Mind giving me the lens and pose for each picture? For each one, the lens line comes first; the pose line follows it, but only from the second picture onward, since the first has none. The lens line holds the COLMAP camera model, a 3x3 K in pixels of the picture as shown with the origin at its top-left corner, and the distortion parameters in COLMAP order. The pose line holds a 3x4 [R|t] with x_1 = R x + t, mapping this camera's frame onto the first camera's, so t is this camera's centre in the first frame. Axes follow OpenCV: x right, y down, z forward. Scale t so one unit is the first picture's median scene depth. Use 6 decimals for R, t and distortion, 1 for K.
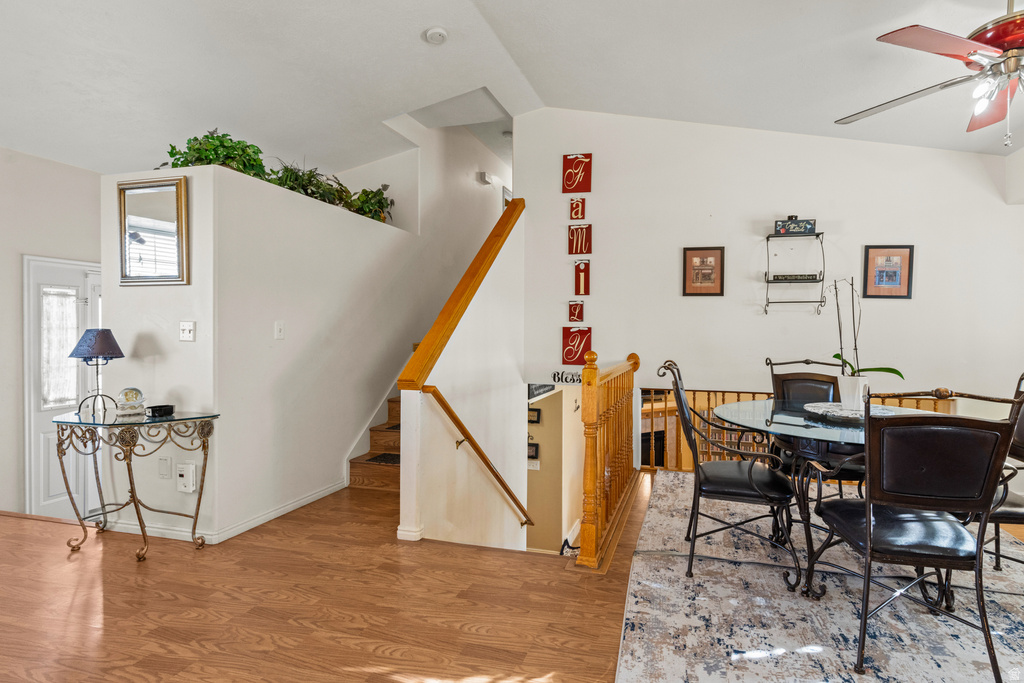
lens RADIAL K [[468.9, 0, 568.2], [0, 468.9, 340.1], [0, 0, 1]] dist [0.010420, -0.000237]
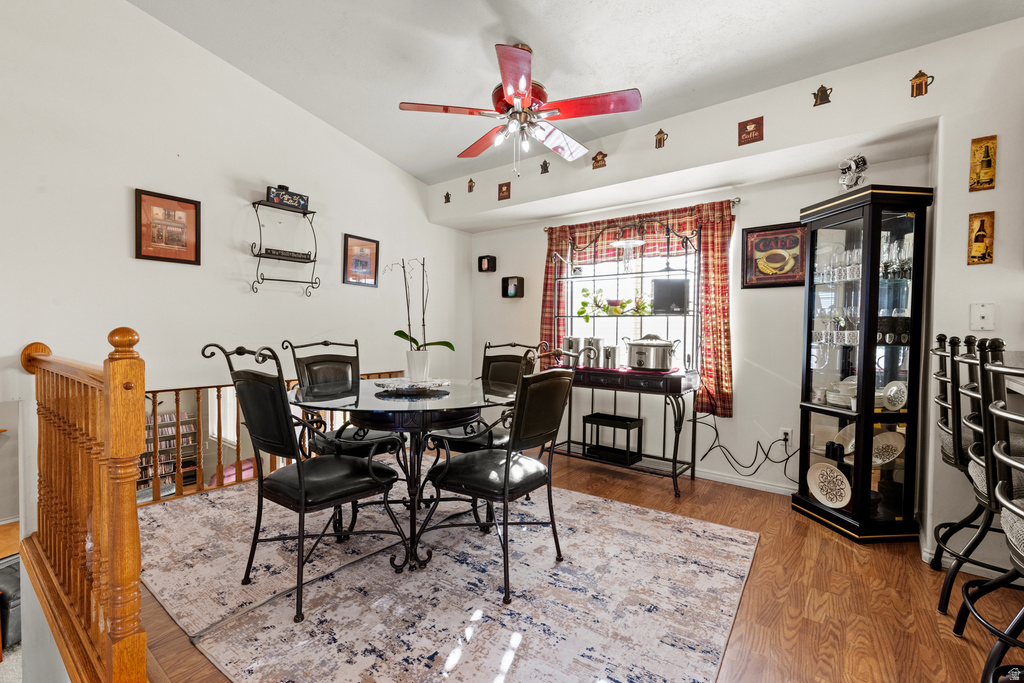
lens RADIAL K [[458.1, 0, 511.8], [0, 458.1, 345.8], [0, 0, 1]] dist [0.007382, -0.000809]
pose [[0.428722, -0.035312, 0.902746, -0.152361], [0.009265, 0.999355, 0.034691, 0.019291], [-0.903389, -0.006509, 0.428772, 0.220714]]
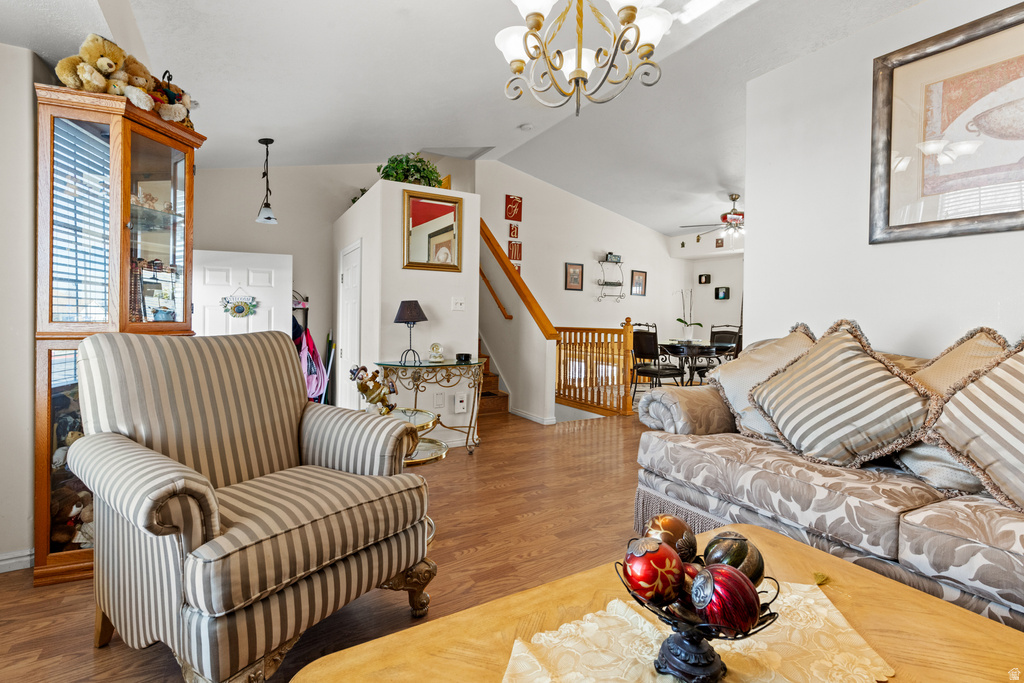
lens RADIAL K [[458.1, 0, 522.4], [0, 458.1, 325.0], [0, 0, 1]] dist [0.007382, -0.000809]
pose [[0.718431, -0.012892, 0.695479, -1.162766], [0.009818, 0.999917, 0.008393, 0.022563], [-0.695529, 0.000798, 0.718498, -0.128189]]
